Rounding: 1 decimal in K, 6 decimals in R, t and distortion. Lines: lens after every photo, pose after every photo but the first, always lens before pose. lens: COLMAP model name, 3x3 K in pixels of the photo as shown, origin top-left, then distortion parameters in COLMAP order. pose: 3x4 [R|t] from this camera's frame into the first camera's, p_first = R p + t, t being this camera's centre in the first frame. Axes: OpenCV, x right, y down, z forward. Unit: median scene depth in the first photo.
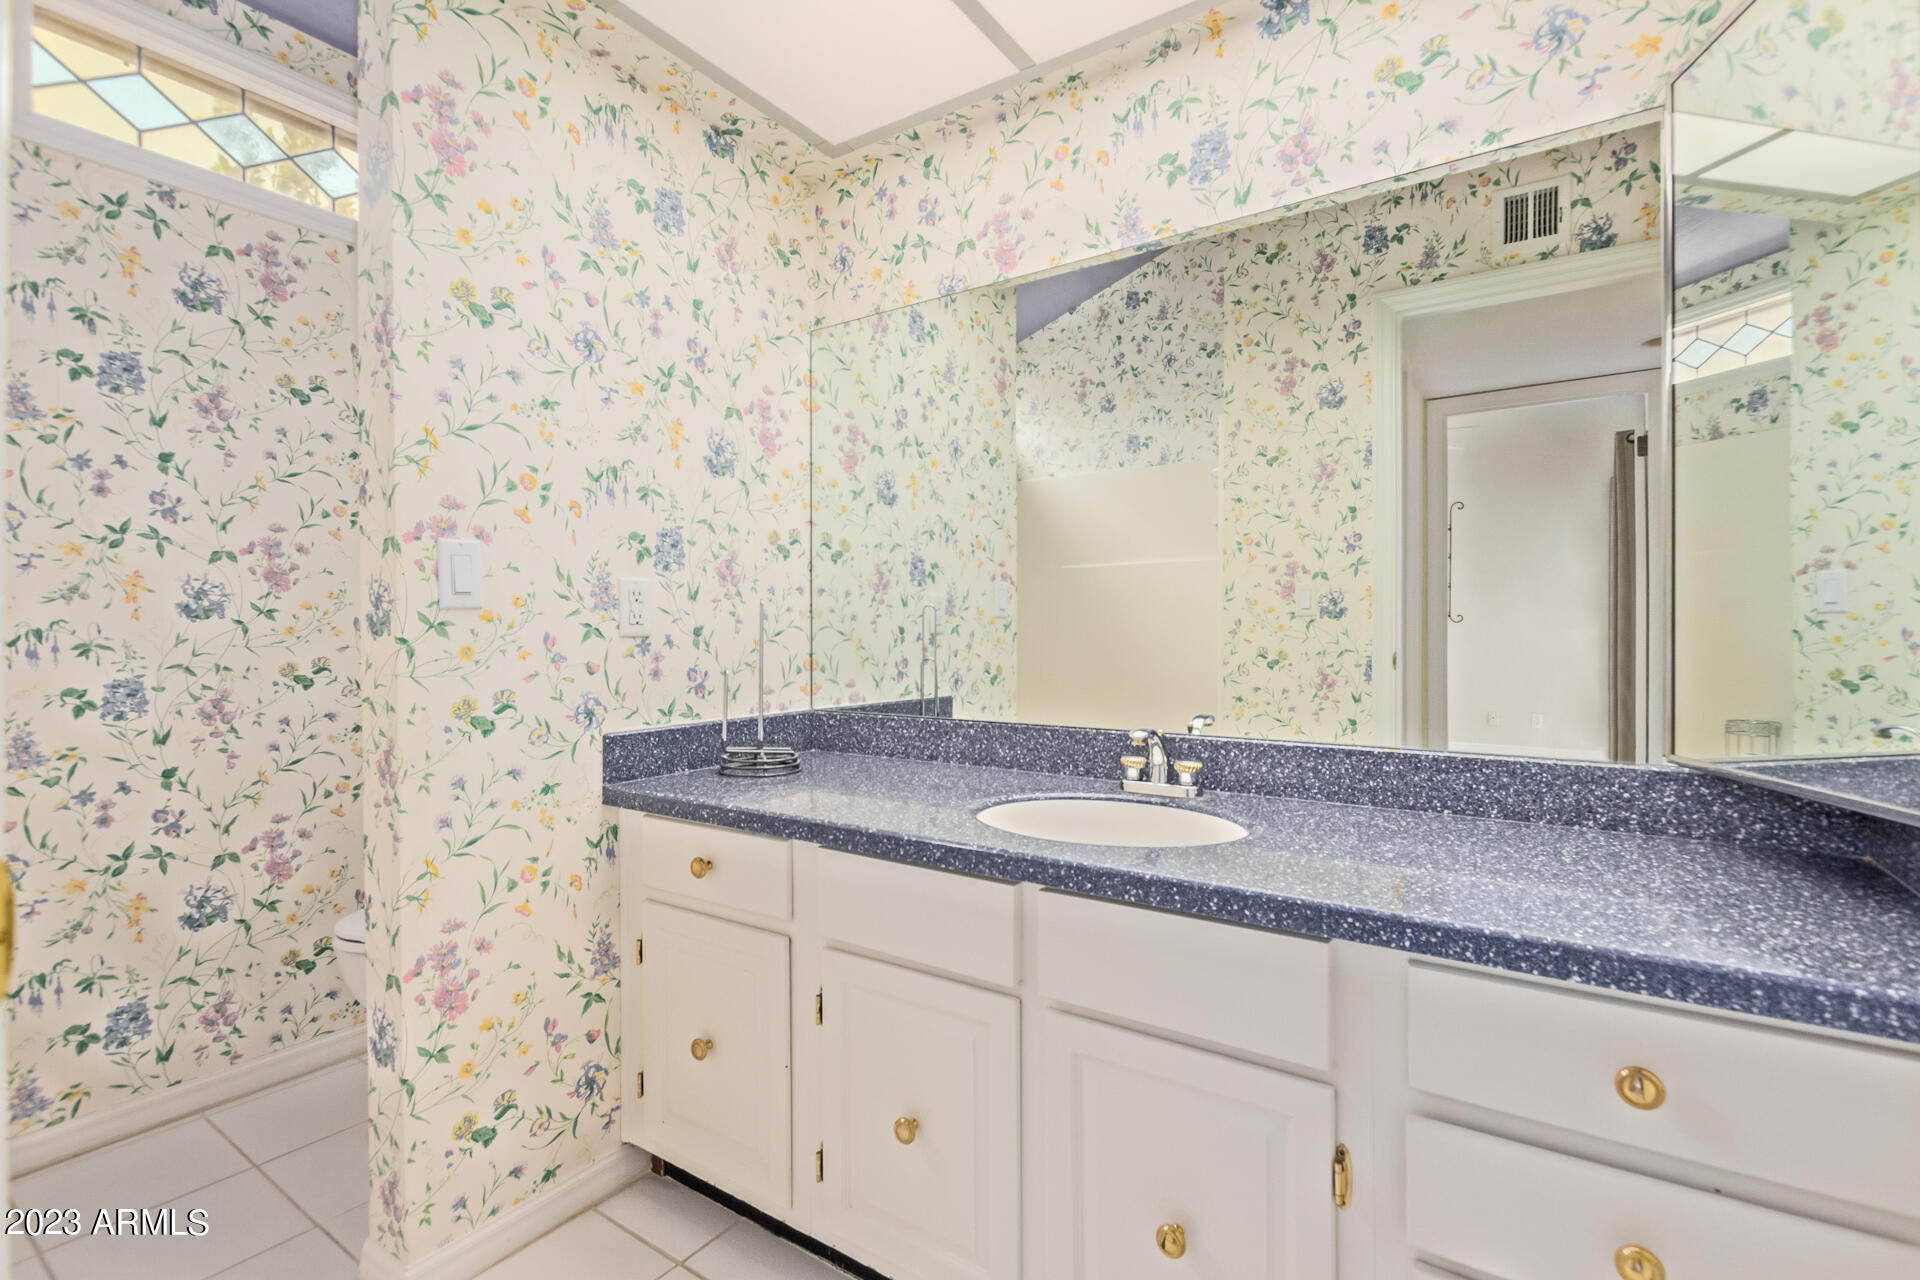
lens RADIAL K [[879.2, 0, 964.3], [0, 879.2, 640.7], [0, 0, 1]] dist [-0.001388, -0.000367]
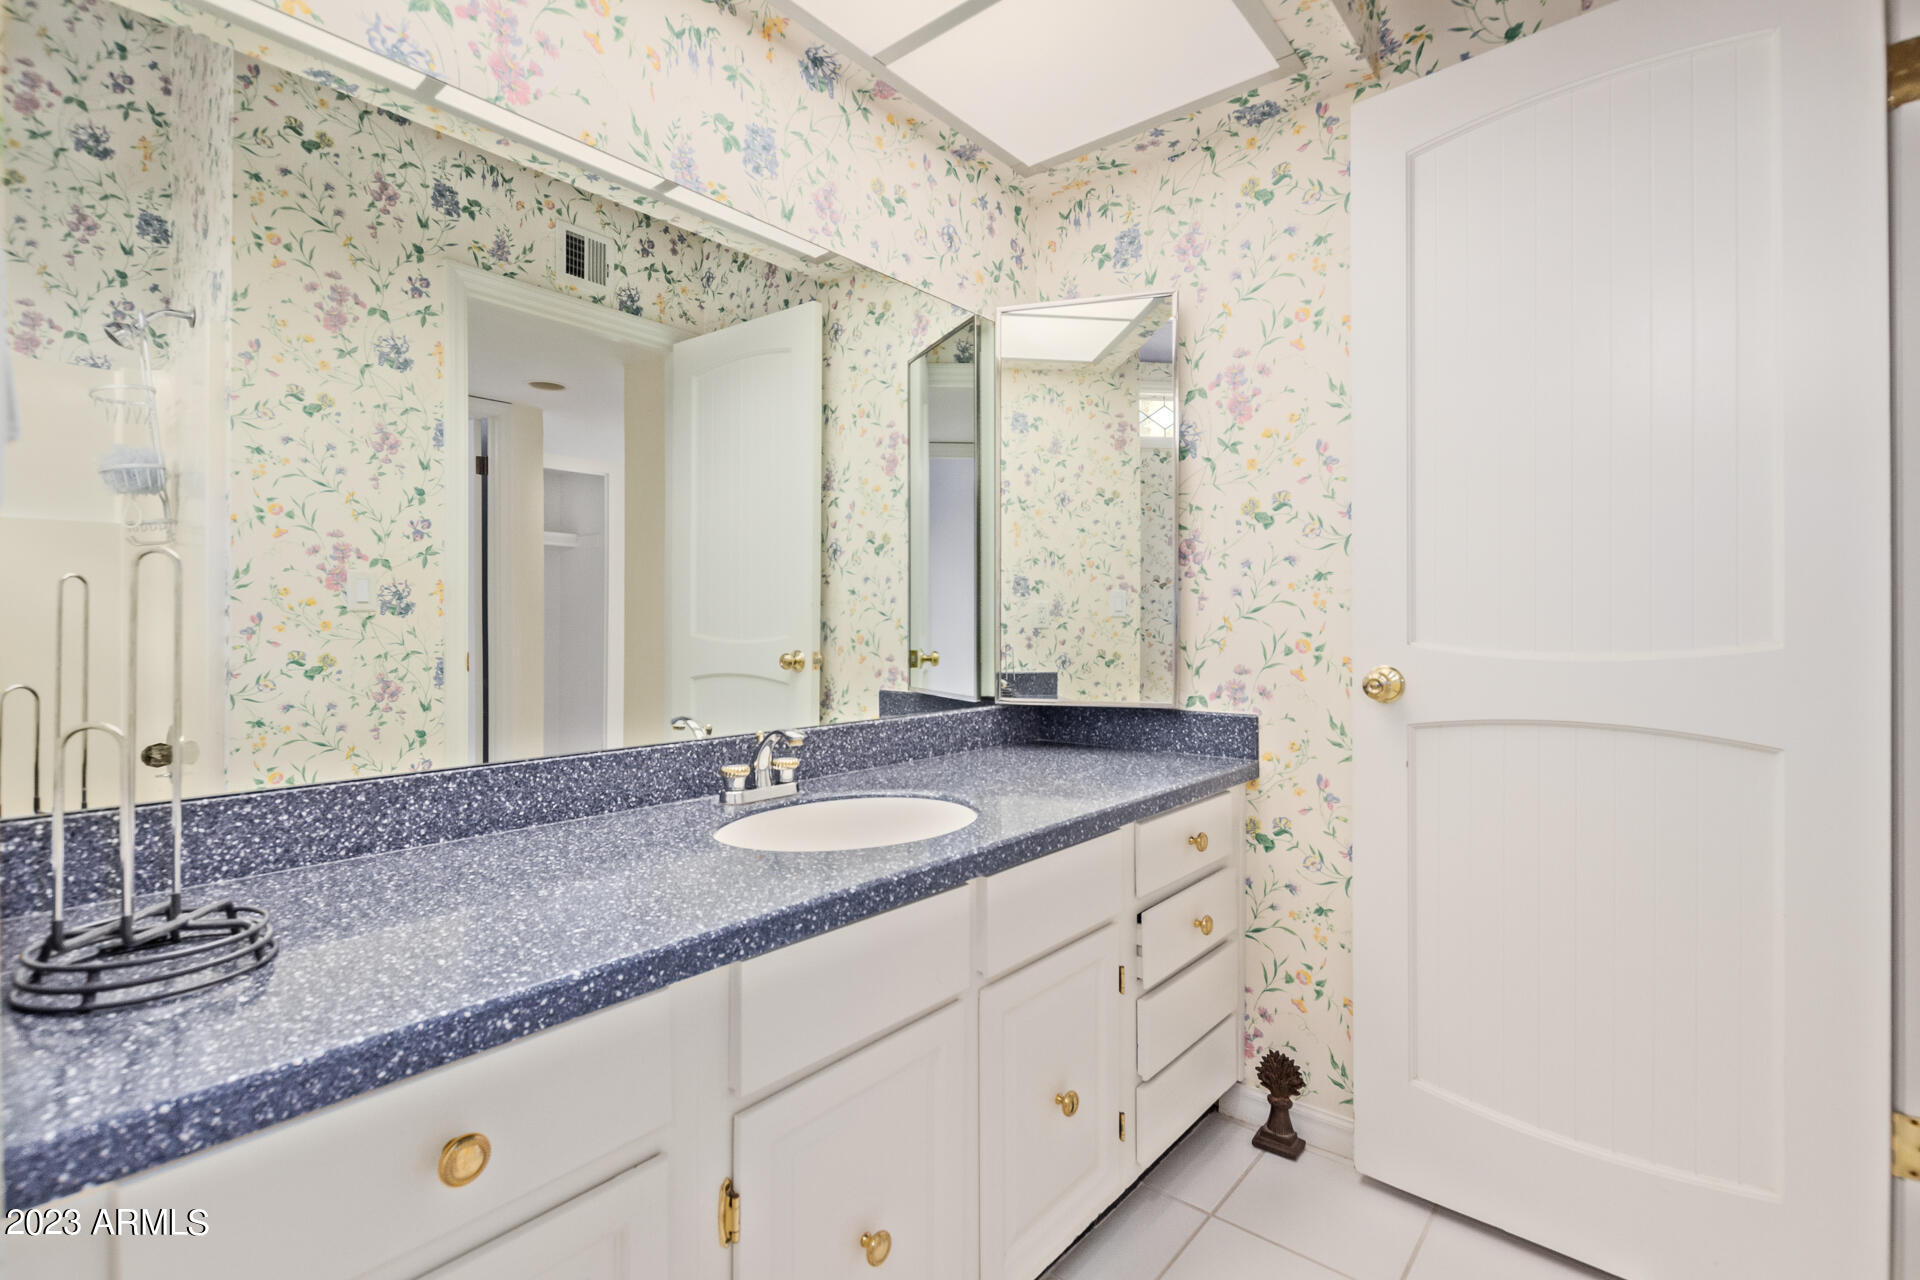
lens RADIAL K [[879.2, 0, 964.3], [0, 879.2, 640.7], [0, 0, 1]] dist [-0.001388, -0.000367]
pose [[0.084622, -0.011545, 0.996346, -0.416270], [0.013439, 0.999855, 0.010444, -0.001959], [-0.996323, 0.012506, 0.084765, 0.411255]]
